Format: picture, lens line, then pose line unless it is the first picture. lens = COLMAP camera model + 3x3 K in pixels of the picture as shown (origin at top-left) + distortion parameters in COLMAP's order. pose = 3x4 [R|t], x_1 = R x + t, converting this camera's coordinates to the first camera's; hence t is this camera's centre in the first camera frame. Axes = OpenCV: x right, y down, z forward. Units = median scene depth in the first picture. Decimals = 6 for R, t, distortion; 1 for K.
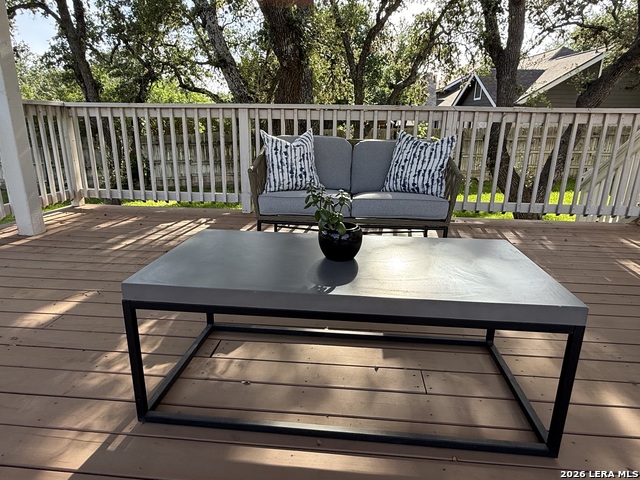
lens RADIAL K [[413.2, 0, 318.3], [0, 413.2, 240.9], [0, 0, 1]] dist [-0.000151, -0.001902]
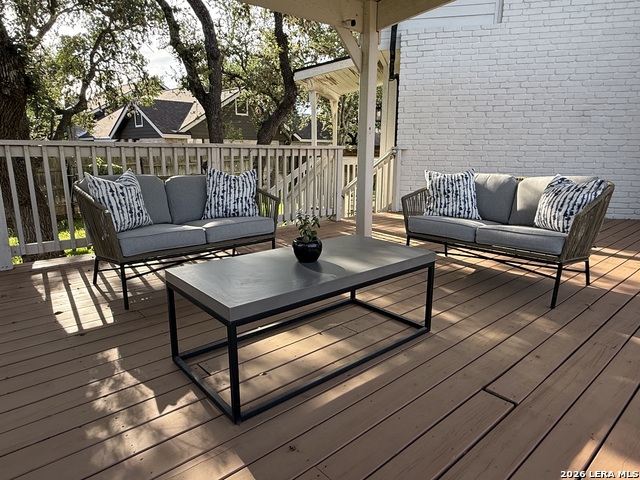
lens RADIAL K [[413.2, 0, 326.0], [0, 413.2, 239.4], [0, 0, 1]] dist [-0.000151, -0.001902]
pose [[0.670339, -0.165910, 0.723270, -0.493167], [0.205347, 0.978097, 0.034045, -0.036153], [-0.713077, 0.125700, 0.689726, -0.036761]]
